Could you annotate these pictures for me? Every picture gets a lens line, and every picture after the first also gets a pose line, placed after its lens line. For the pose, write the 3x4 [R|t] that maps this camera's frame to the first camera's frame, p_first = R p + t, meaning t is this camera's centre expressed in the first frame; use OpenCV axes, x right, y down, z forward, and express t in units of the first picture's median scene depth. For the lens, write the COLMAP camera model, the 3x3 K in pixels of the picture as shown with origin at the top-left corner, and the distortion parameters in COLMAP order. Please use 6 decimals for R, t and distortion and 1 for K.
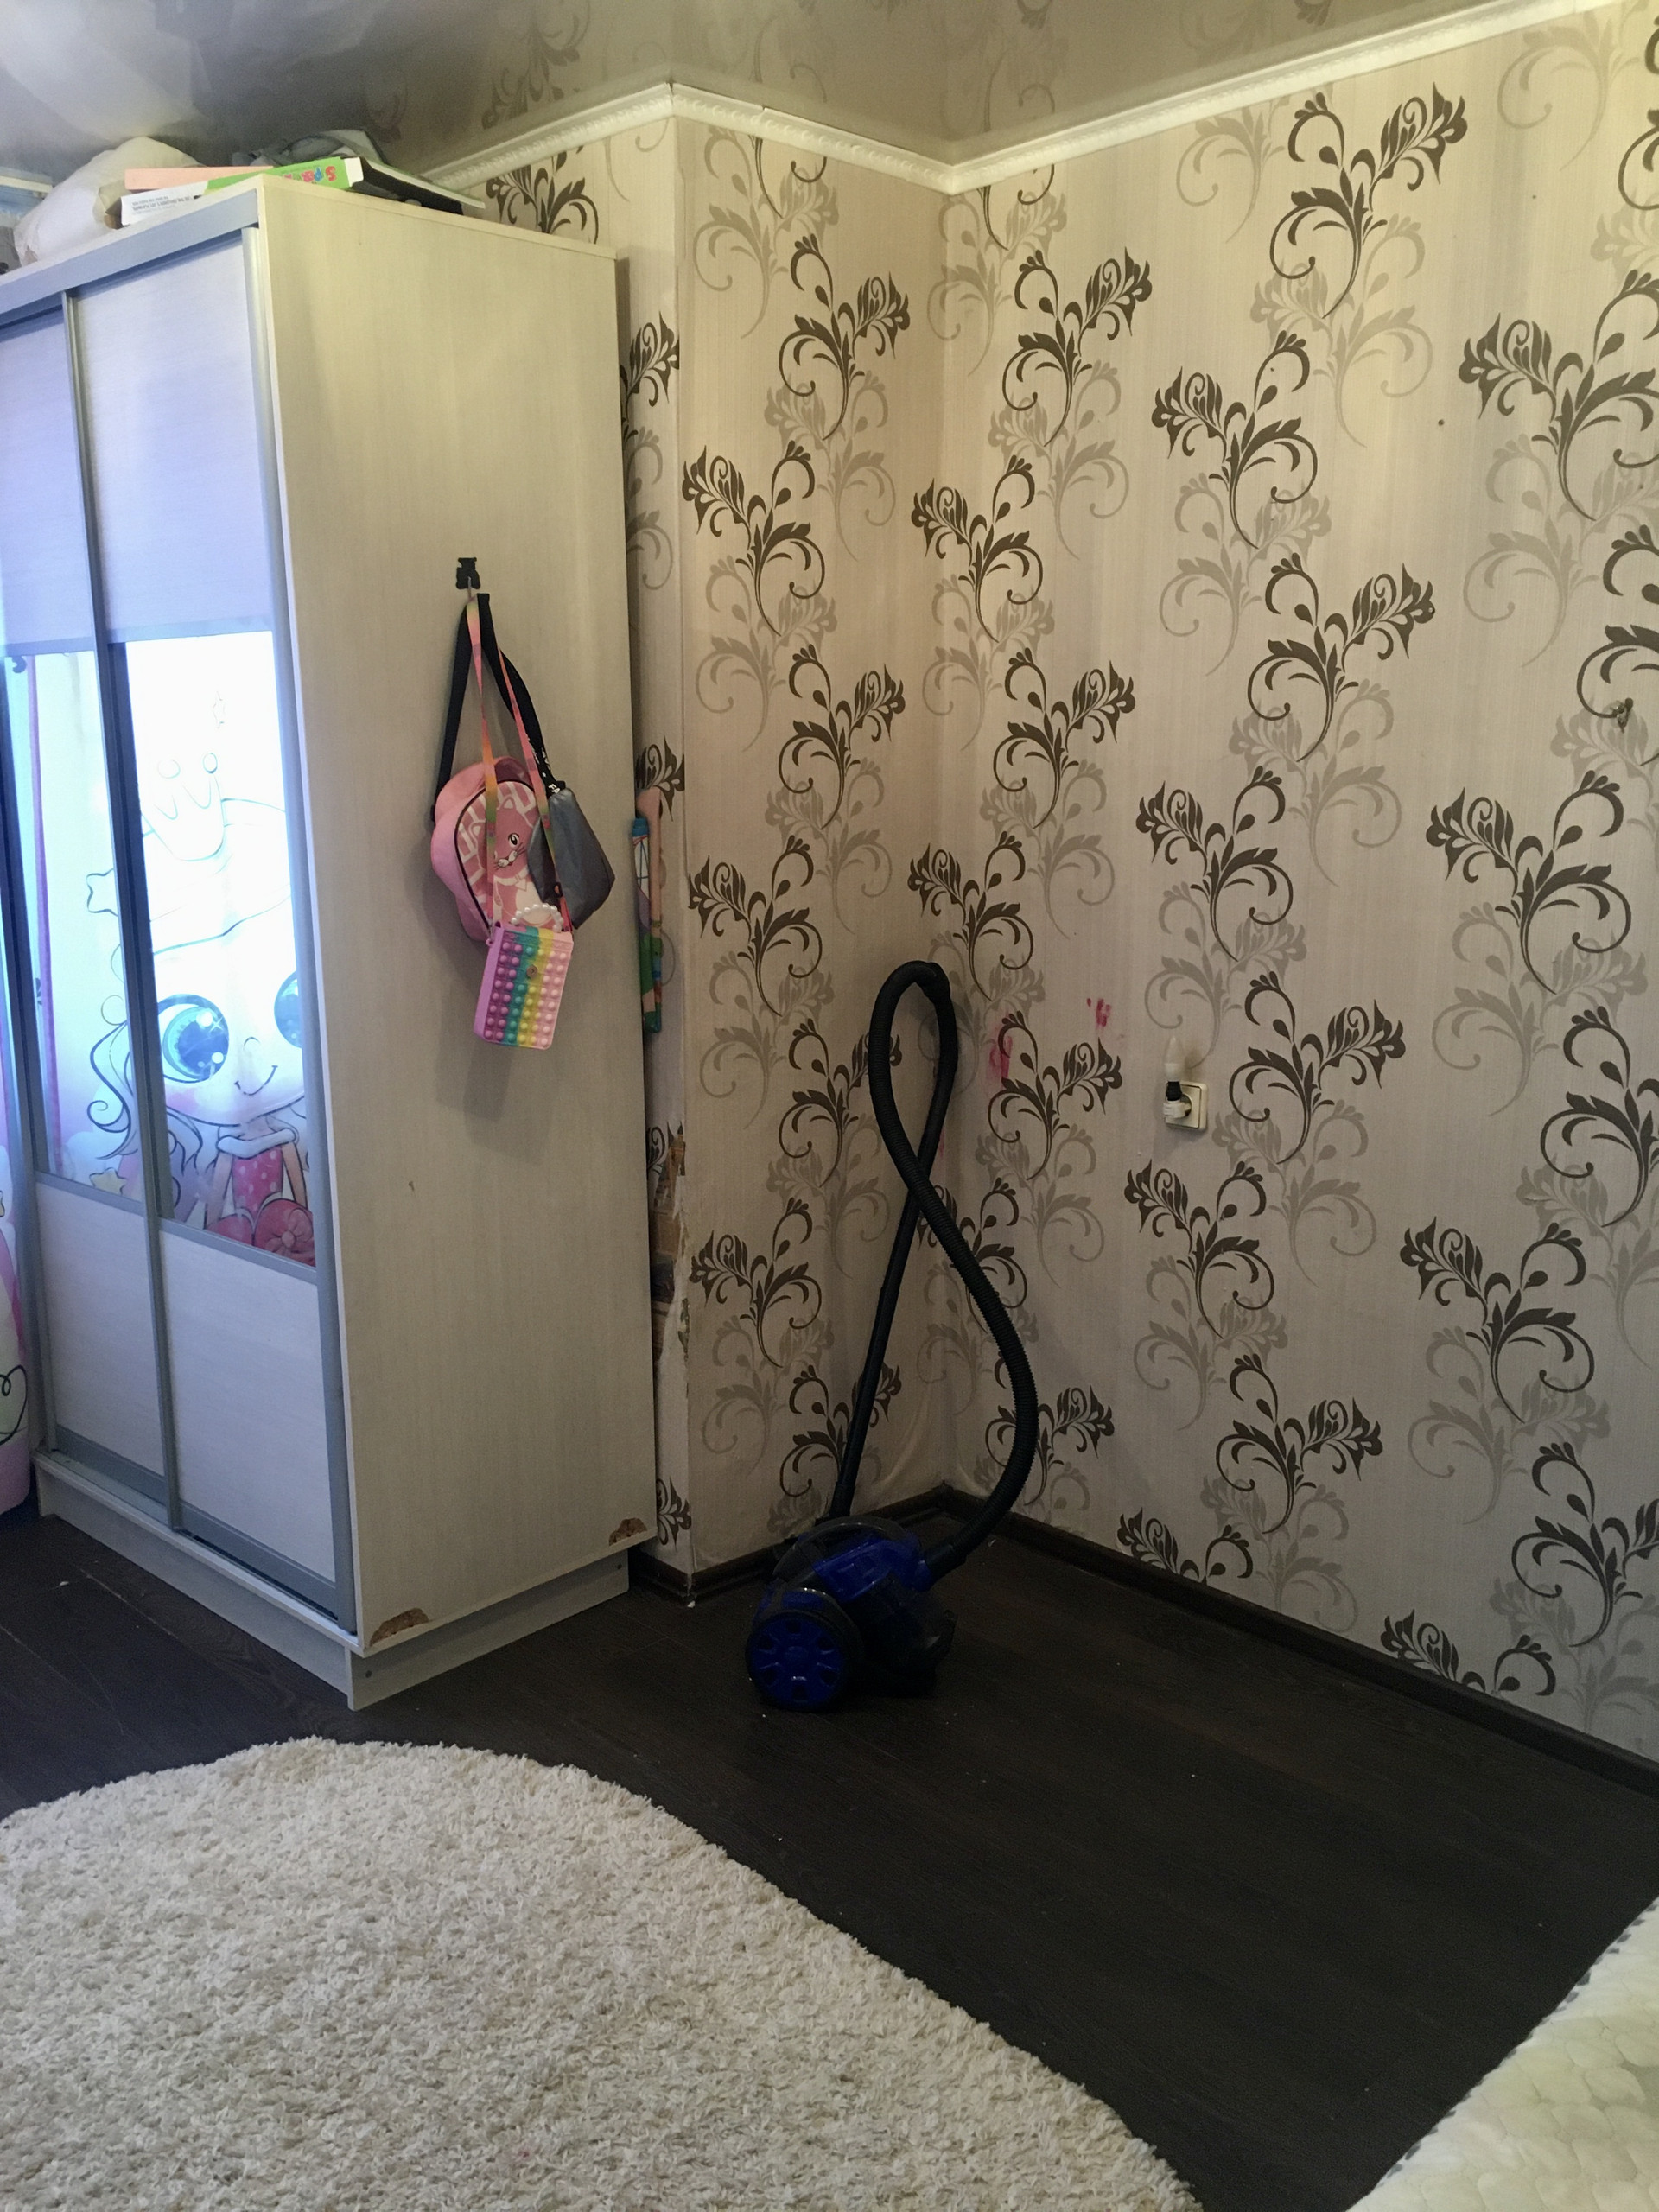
lens RADIAL K [[1889.6, 0, 822.7], [0, 1889.6, 1103.3], [0, 0, 1]] dist [0.082205, -0.117910]
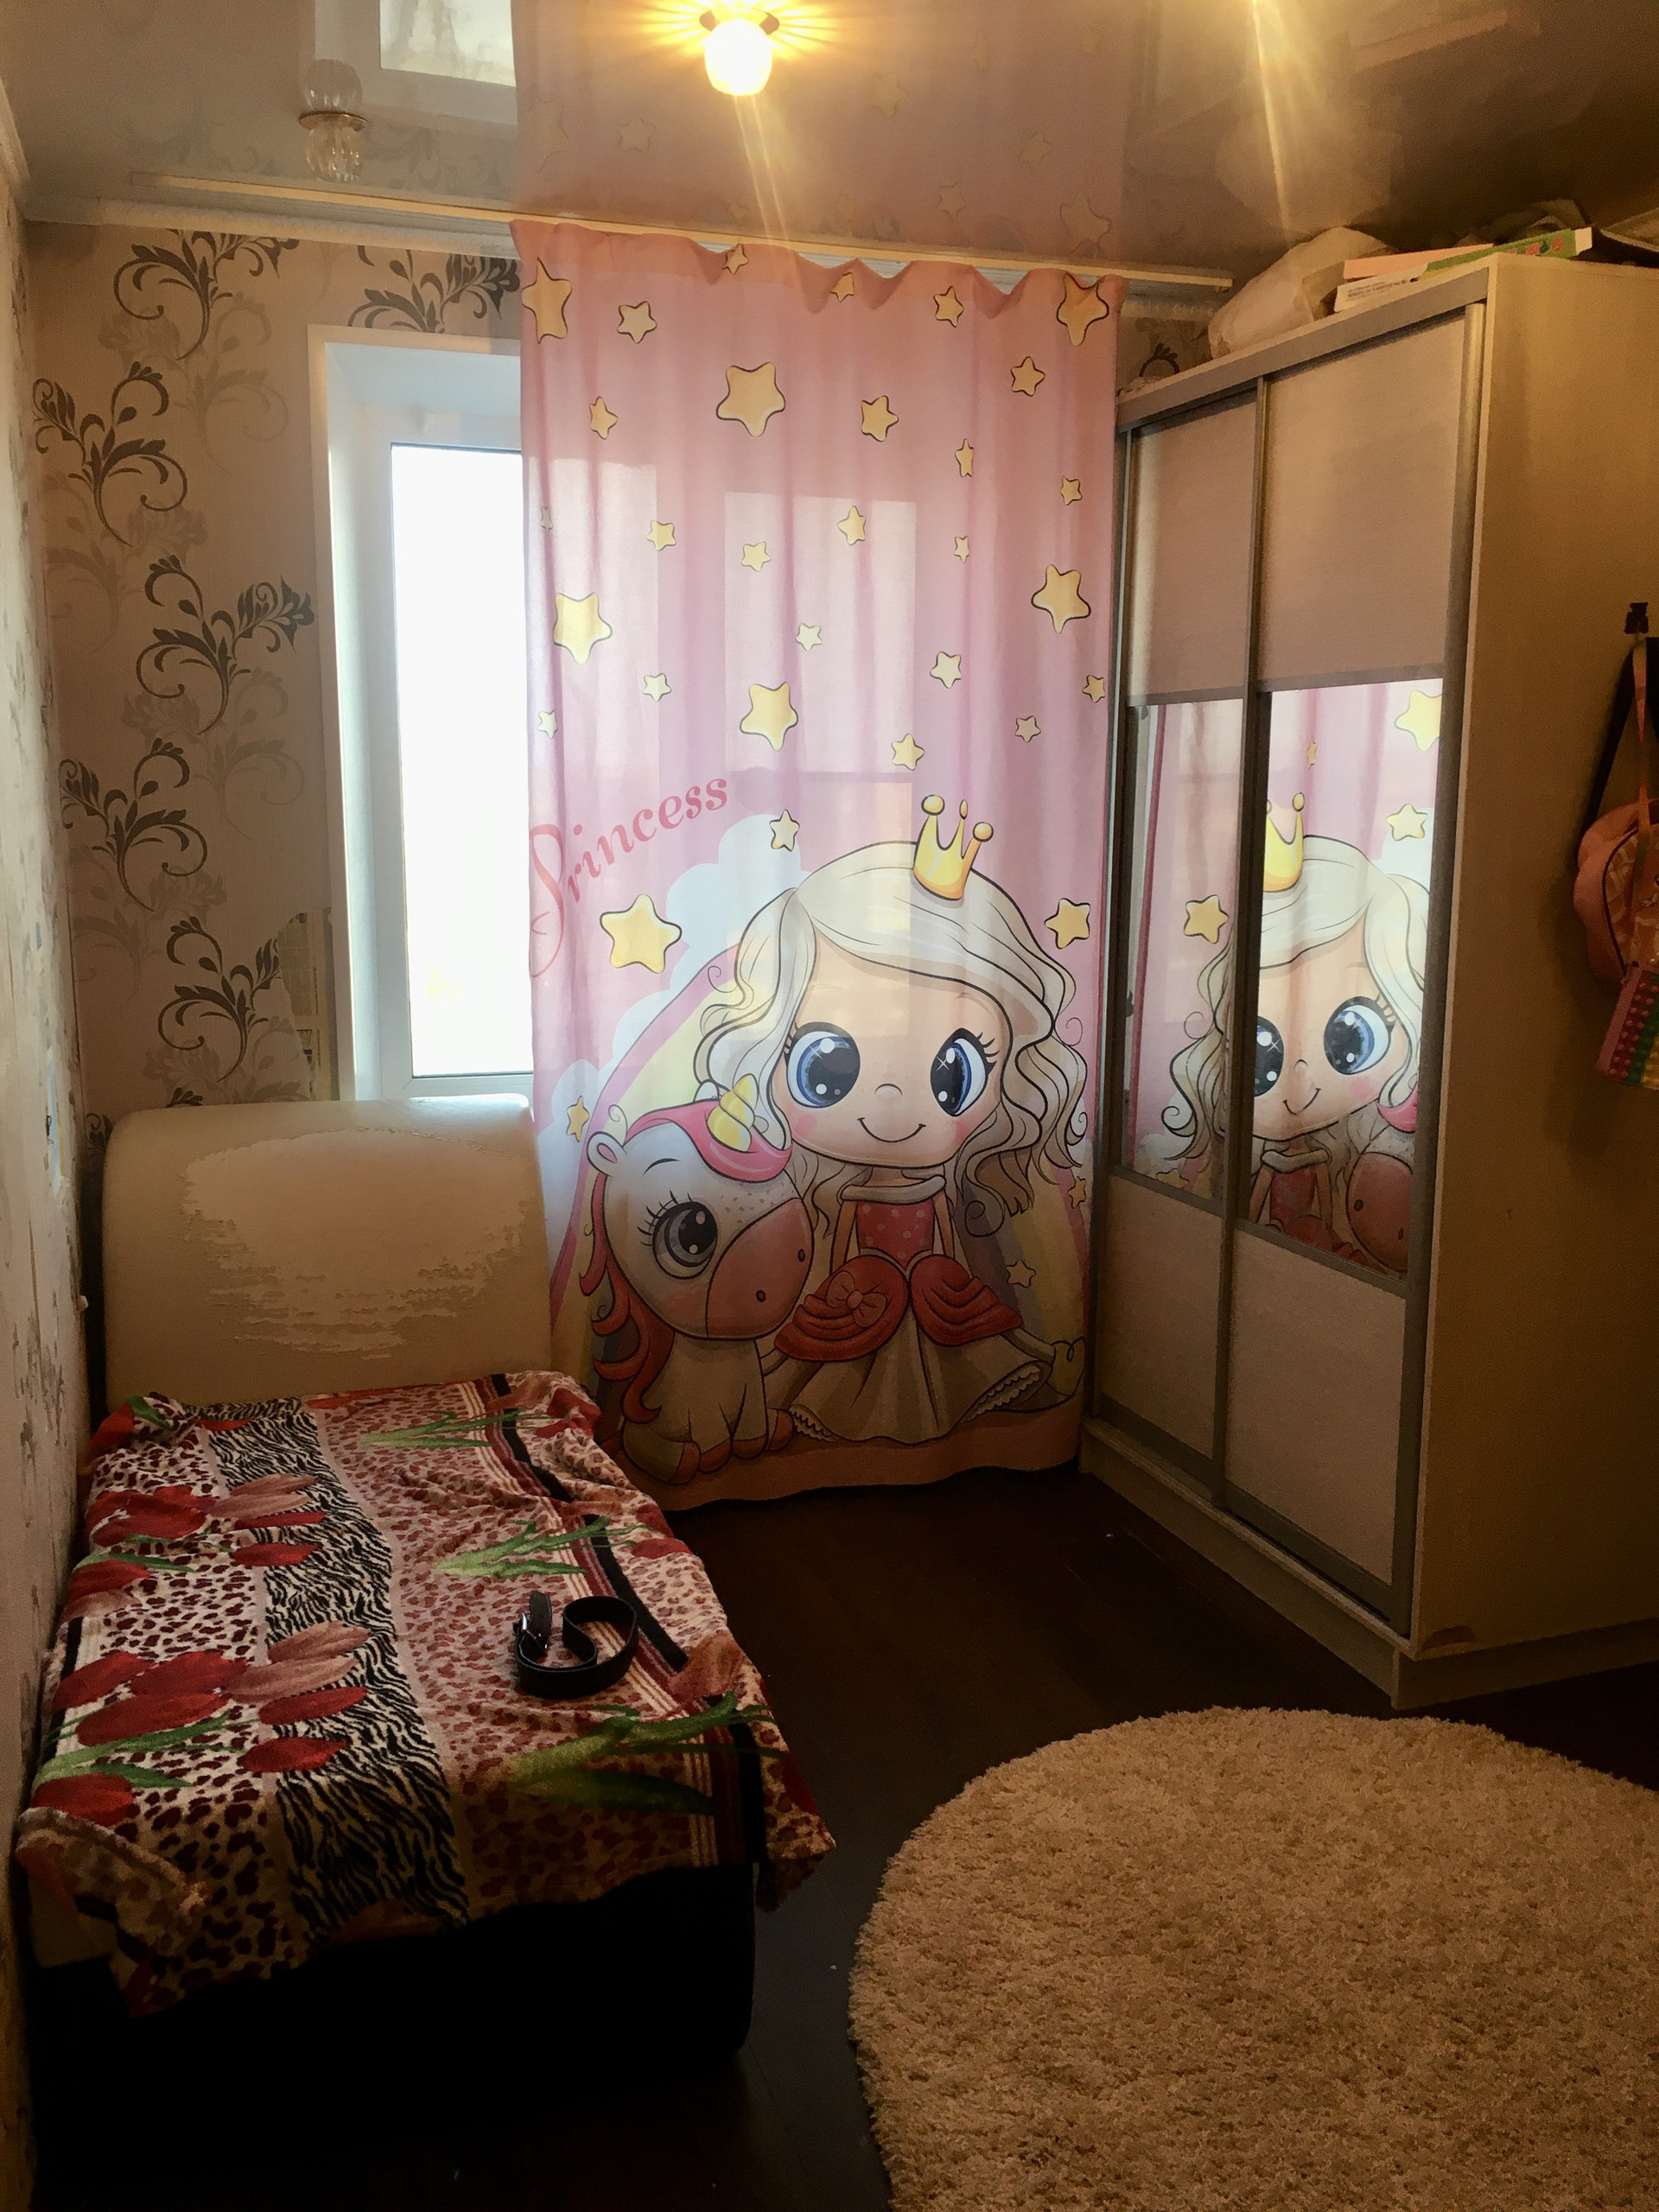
lens RADIAL K [[1889.6, 0, 822.7], [0, 1889.6, 1103.3], [0, 0, 1]] dist [0.082205, -0.117910]
pose [[0.895791, 0.088040, -0.435670, -0.105856], [-0.096710, 0.995310, 0.002285, 0.017588], [0.433828, 0.040087, 0.900104, -0.091047]]
